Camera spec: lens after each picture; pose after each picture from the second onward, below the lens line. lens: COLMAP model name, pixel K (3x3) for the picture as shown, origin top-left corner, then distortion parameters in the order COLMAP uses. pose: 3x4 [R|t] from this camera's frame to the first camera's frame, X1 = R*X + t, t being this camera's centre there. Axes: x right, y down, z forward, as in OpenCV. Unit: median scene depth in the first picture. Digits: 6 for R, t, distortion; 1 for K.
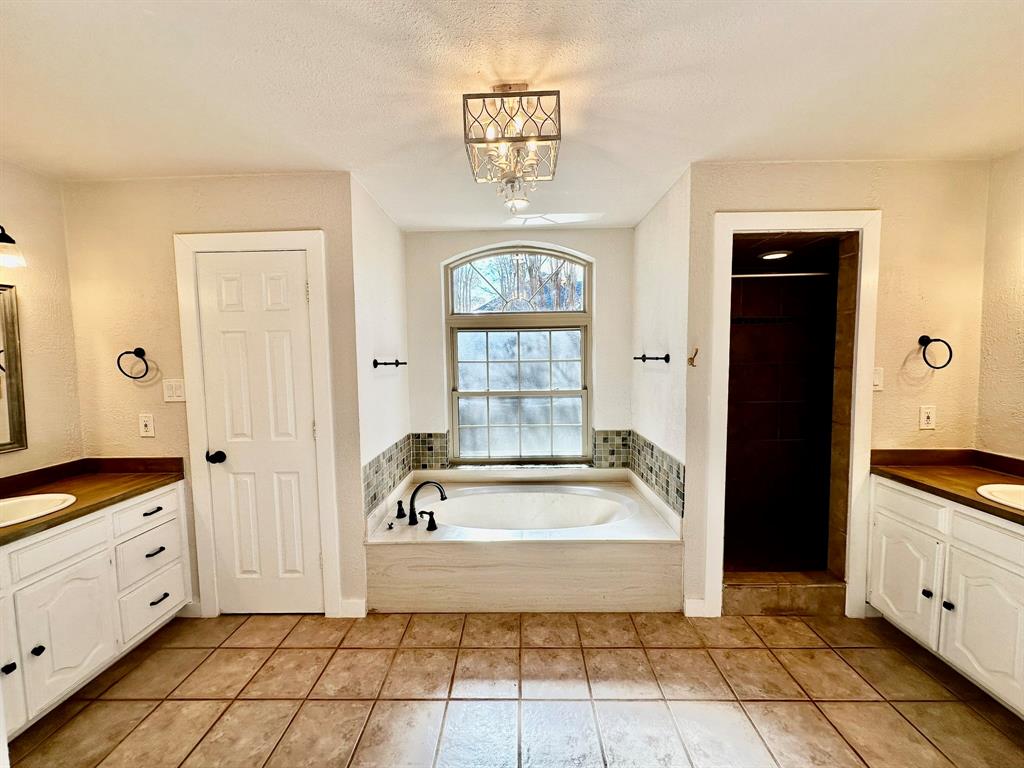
lens RADIAL K [[405.8, 0, 512.1], [0, 405.8, 382.6], [0, 0, 1]] dist [-0.001083, 0.000369]
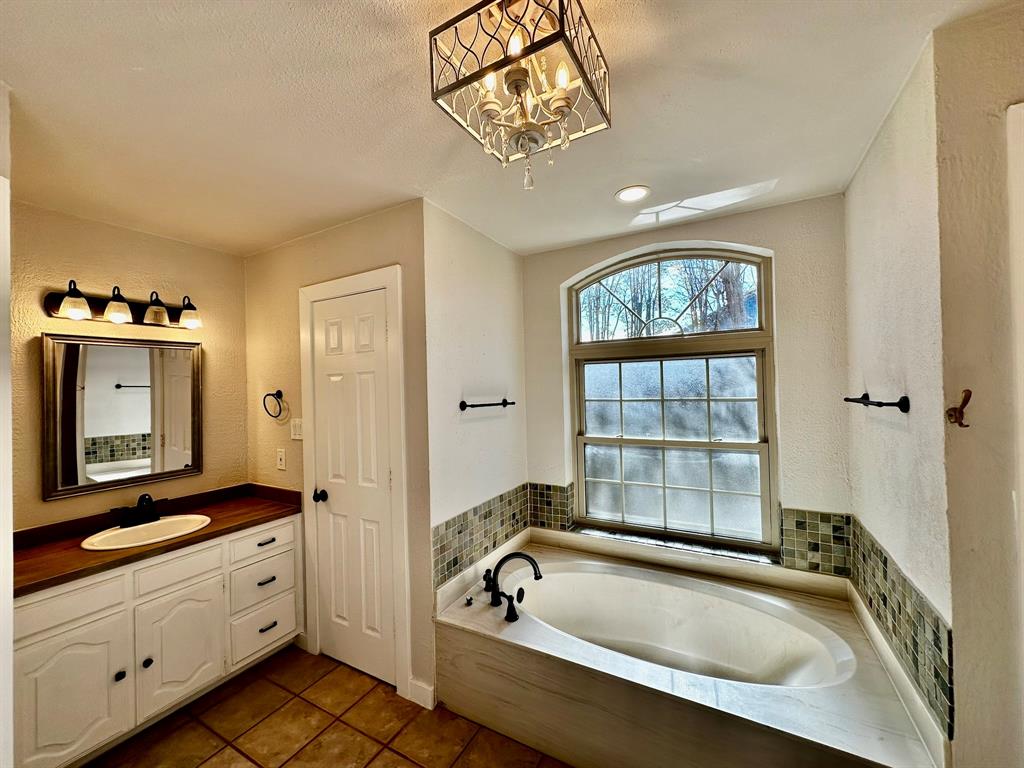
lens RADIAL K [[405.8, 0, 512.1], [0, 405.8, 382.6], [0, 0, 1]] dist [-0.001083, 0.000369]
pose [[0.882894, -0.012114, -0.469416, 0.161899], [-0.020318, 0.997746, -0.063962, -0.040441], [0.469133, 0.066009, 0.880657, 0.257502]]
